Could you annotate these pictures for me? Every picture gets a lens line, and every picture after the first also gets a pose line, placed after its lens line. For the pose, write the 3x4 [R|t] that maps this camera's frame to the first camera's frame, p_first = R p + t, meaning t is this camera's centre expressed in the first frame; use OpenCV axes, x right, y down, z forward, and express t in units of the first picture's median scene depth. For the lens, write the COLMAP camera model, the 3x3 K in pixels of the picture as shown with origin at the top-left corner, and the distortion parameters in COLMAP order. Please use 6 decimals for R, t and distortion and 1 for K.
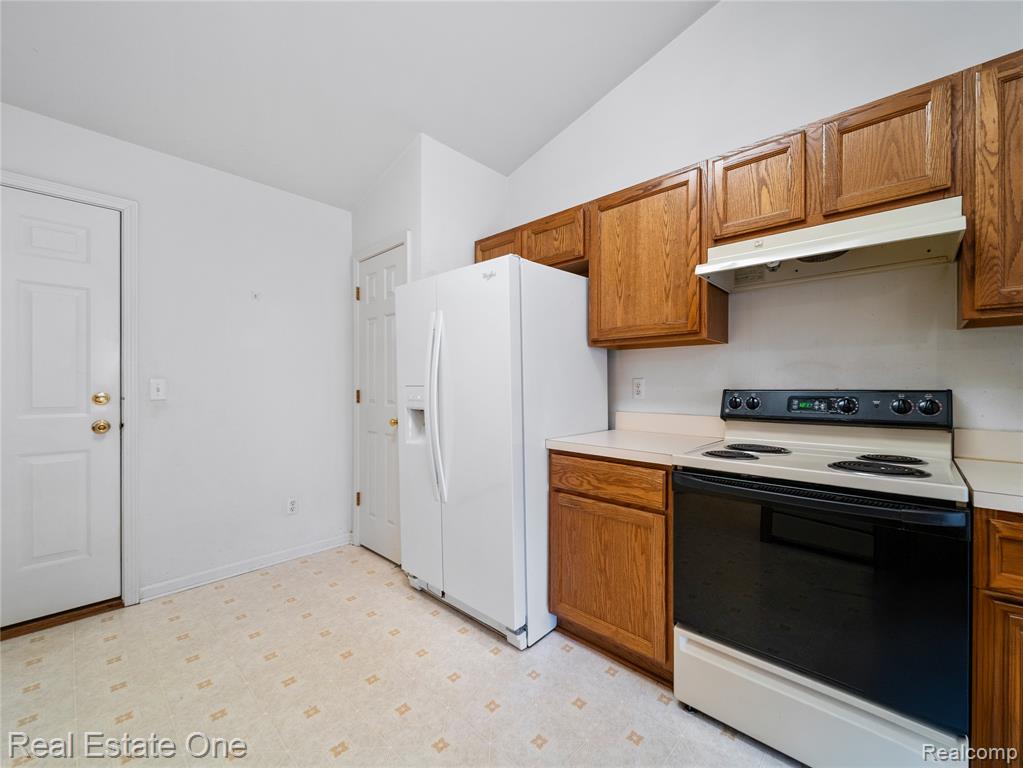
lens RADIAL K [[409.7, 0, 527.7], [0, 409.7, 386.5], [0, 0, 1]] dist [-0.003689, -0.000218]
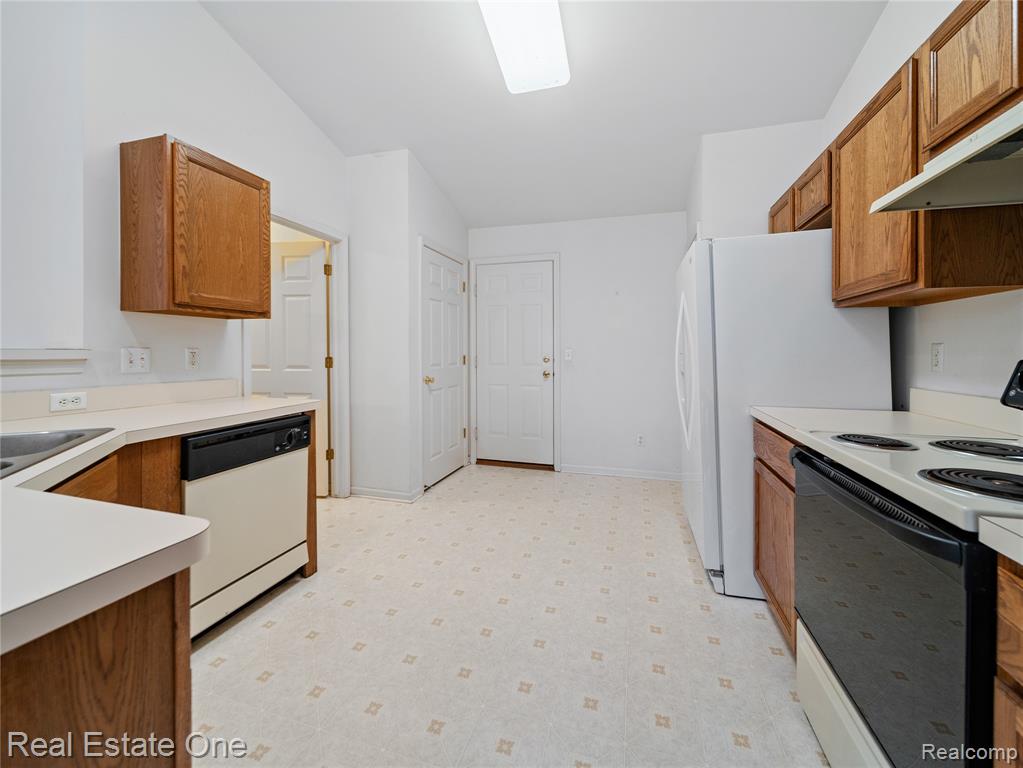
lens RADIAL K [[409.7, 0, 516.9], [0, 409.7, 356.9], [0, 0, 1]] dist [-0.003689, -0.000218]
pose [[0.433397, 0.009548, -0.901152, 0.774404], [-0.005399, 0.999953, 0.007999, 0.001934], [0.901187, 0.001398, 0.433429, 0.034590]]
